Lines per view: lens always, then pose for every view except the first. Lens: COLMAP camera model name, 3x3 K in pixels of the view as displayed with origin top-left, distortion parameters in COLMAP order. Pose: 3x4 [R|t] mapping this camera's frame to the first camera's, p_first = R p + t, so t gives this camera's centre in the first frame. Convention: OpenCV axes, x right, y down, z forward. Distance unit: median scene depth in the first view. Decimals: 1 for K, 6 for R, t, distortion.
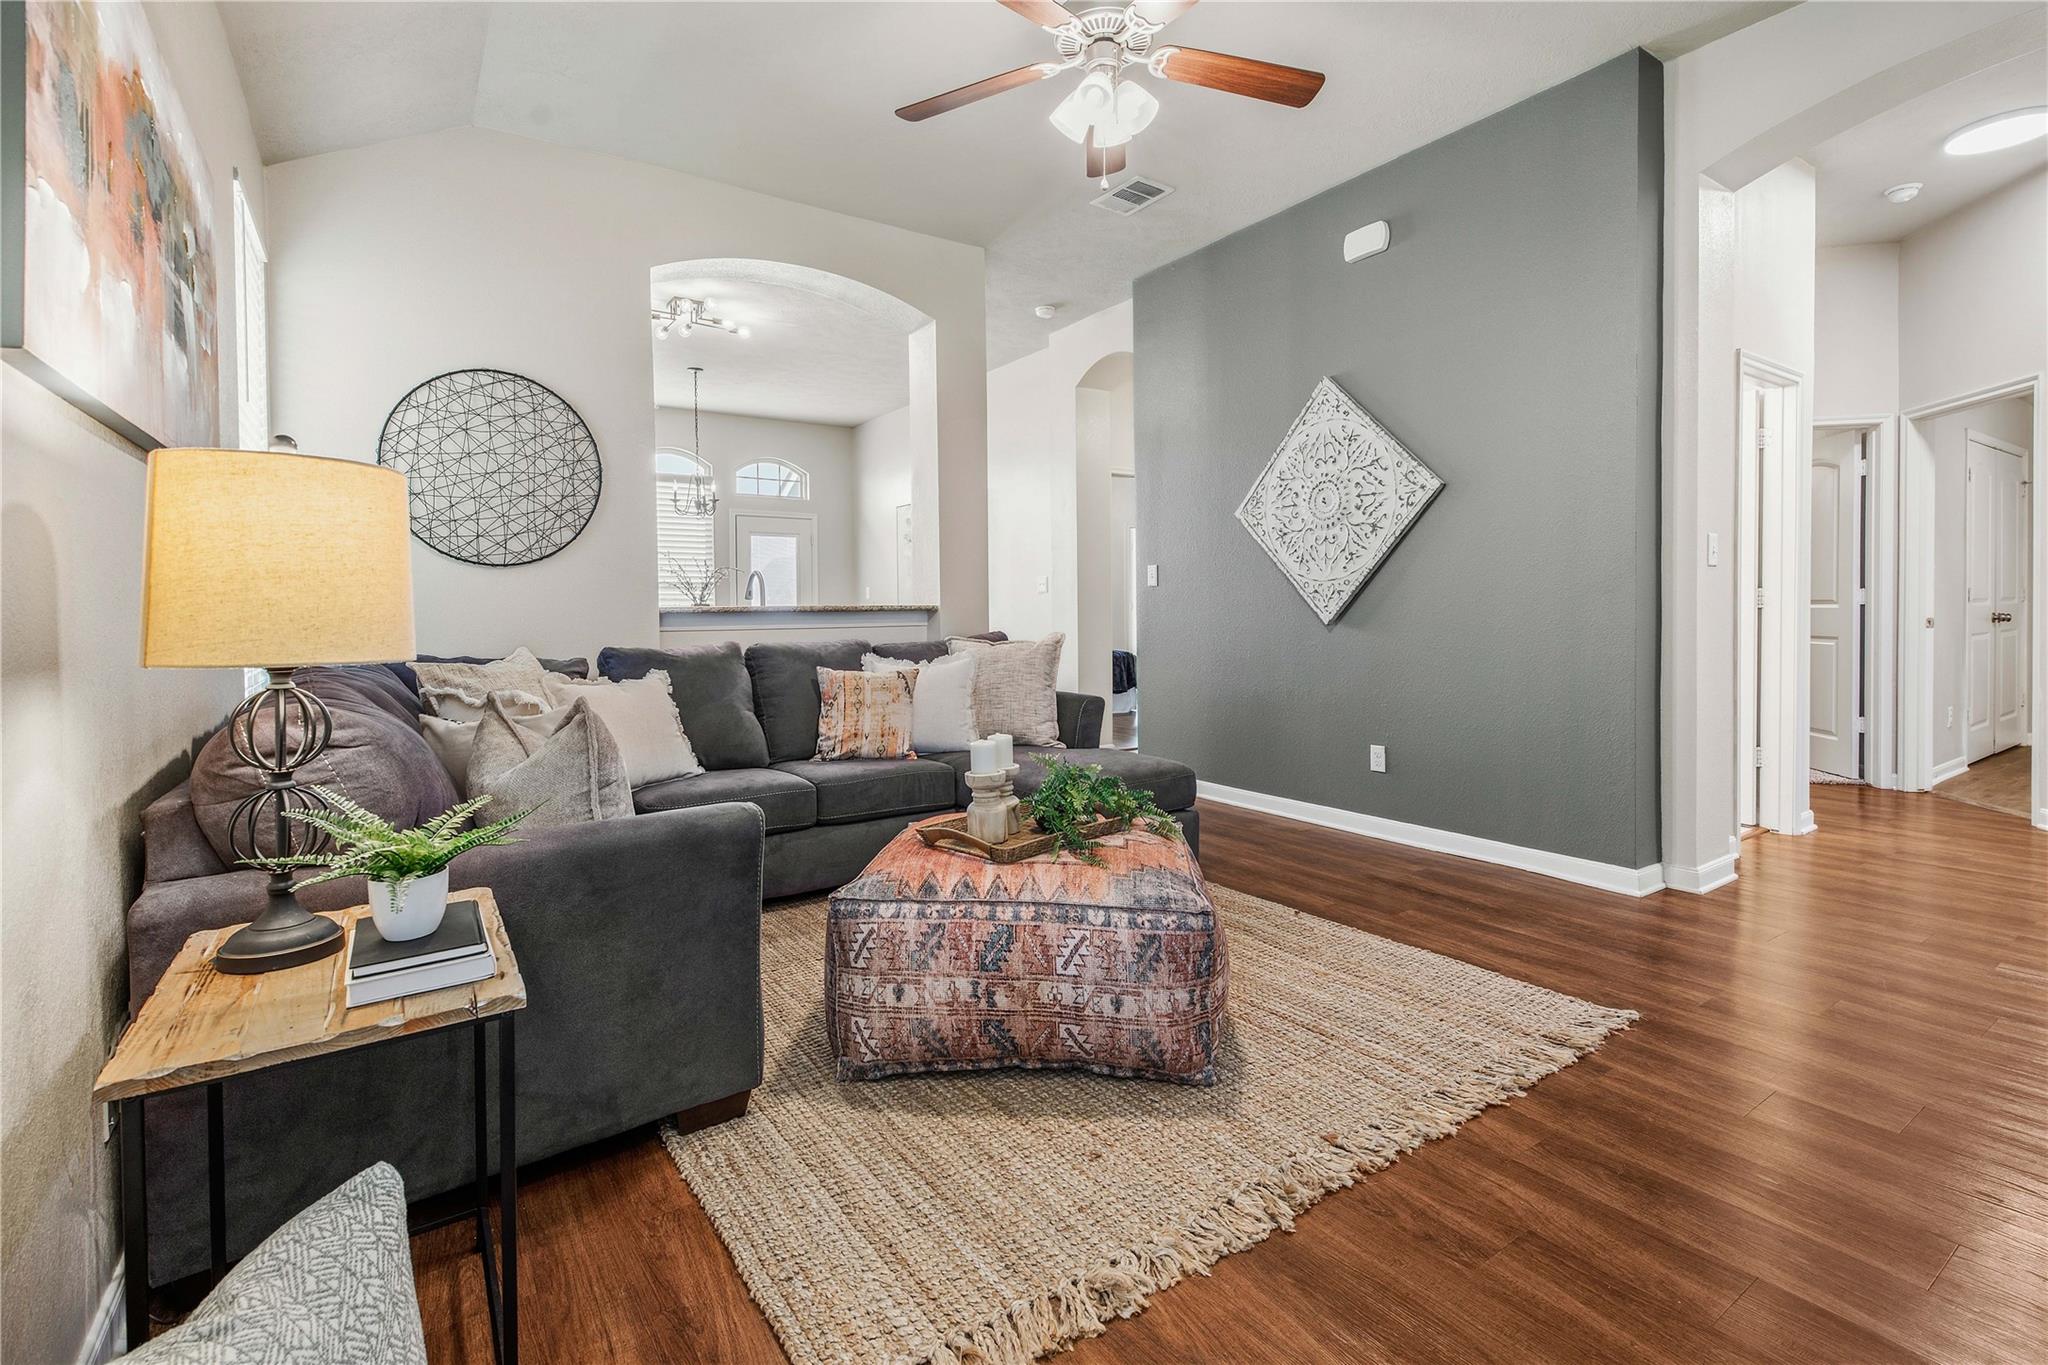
lens RADIAL K [[912.6, 0, 1023.3], [0, 912.6, 598.8], [0, 0, 1]] dist [0.000186, -0.000330]
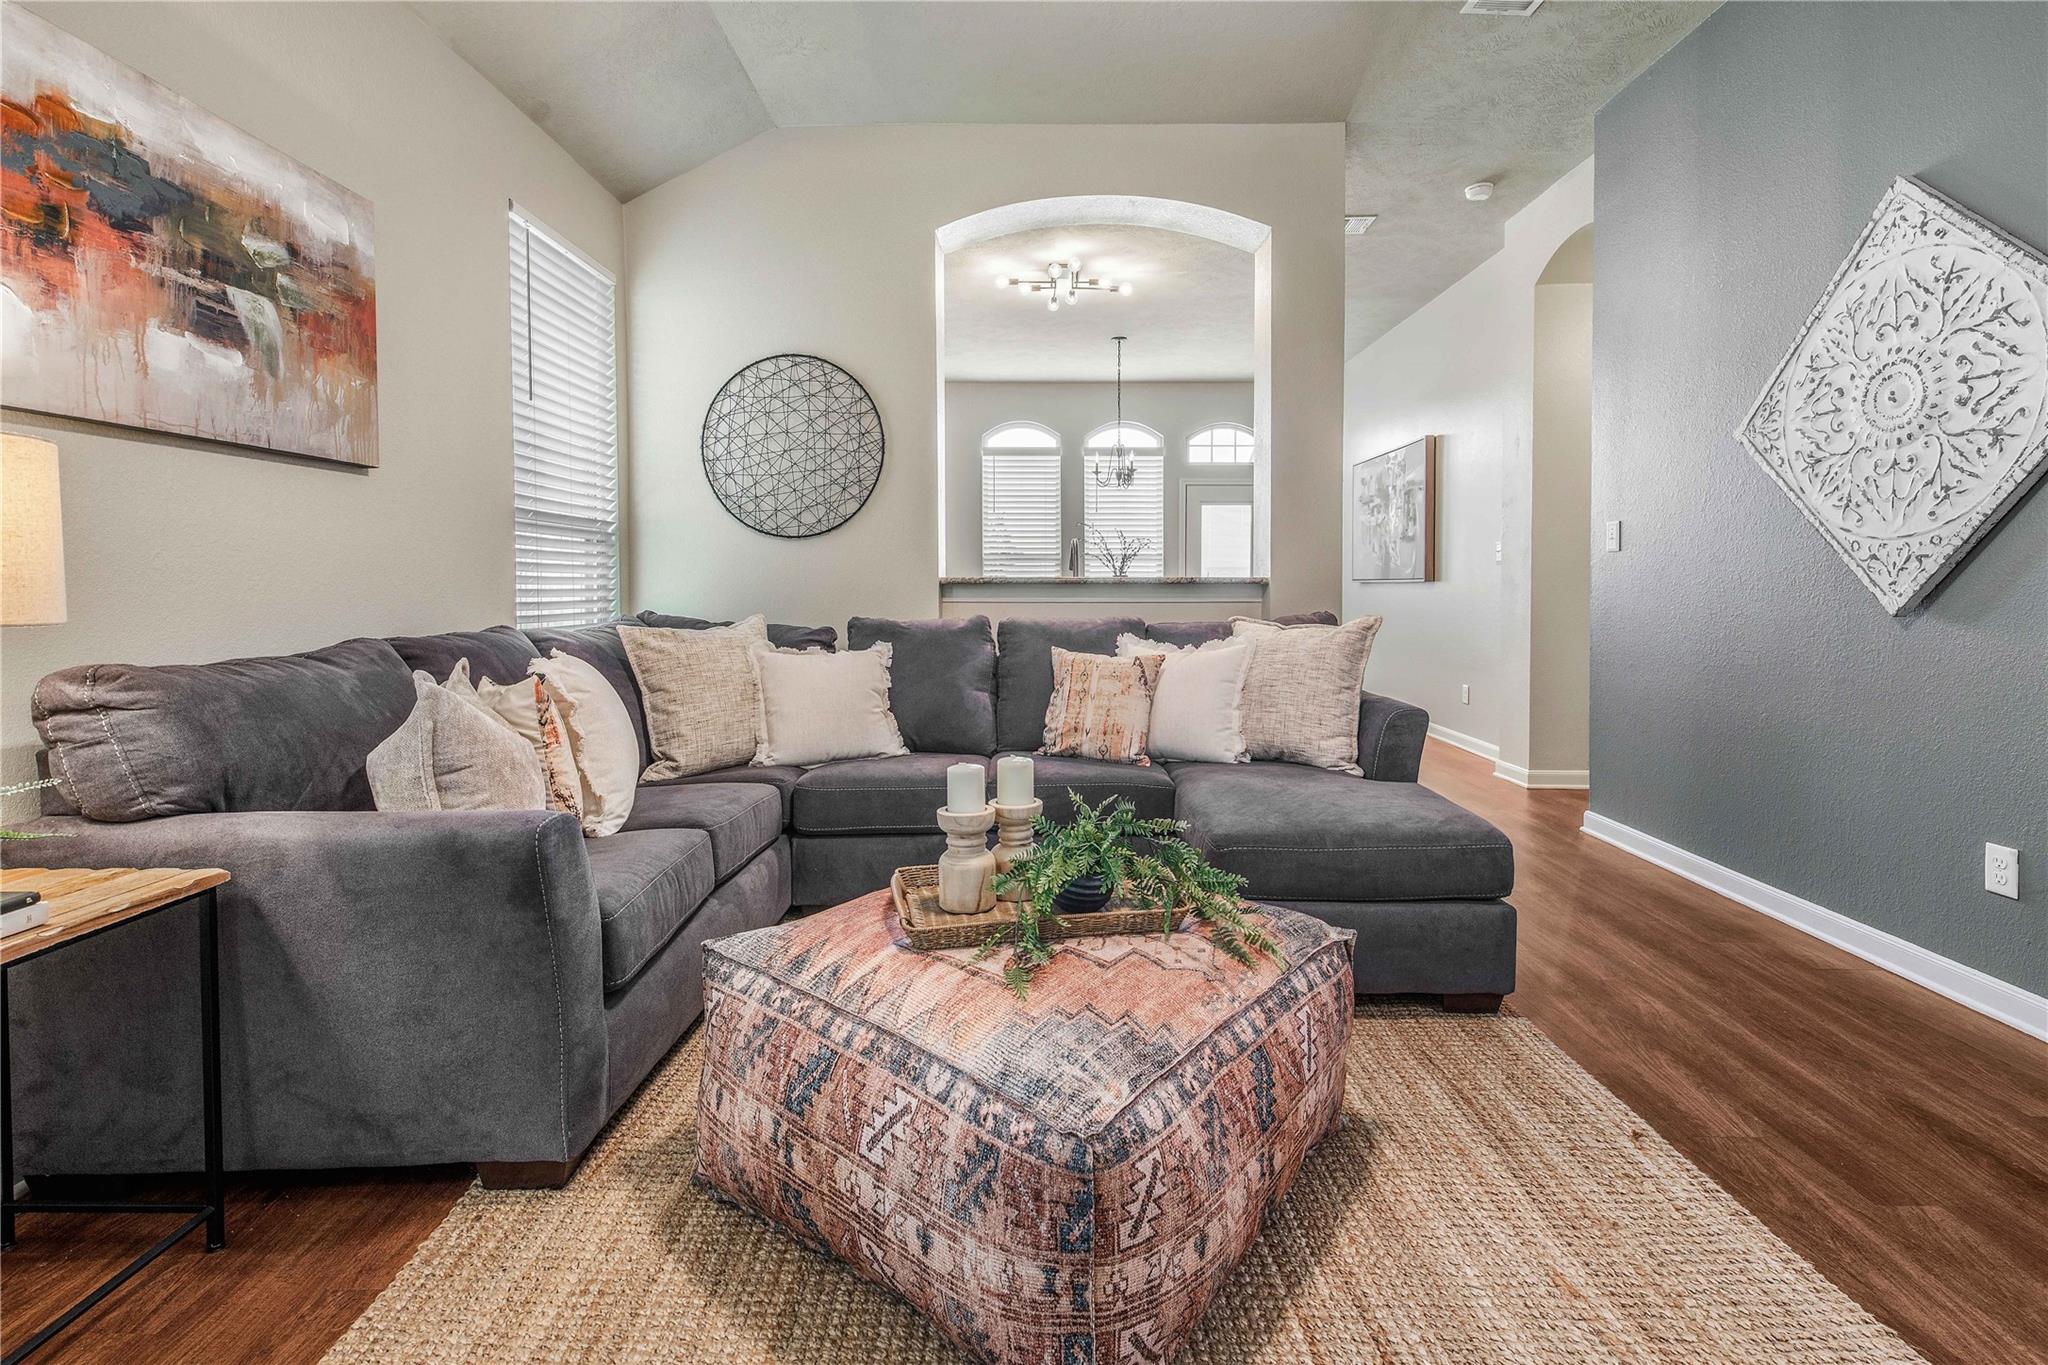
lens RADIAL K [[900.3, 0, 1038.1], [0, 900.3, 585.7], [0, 0, 1]] dist [0.019662, -0.015624]
pose [[0.825161, 0.011082, -0.564790, 0.255313], [-0.002250, 0.999864, 0.016332, 0.002204], [0.564894, -0.012206, 0.825073, 0.286754]]
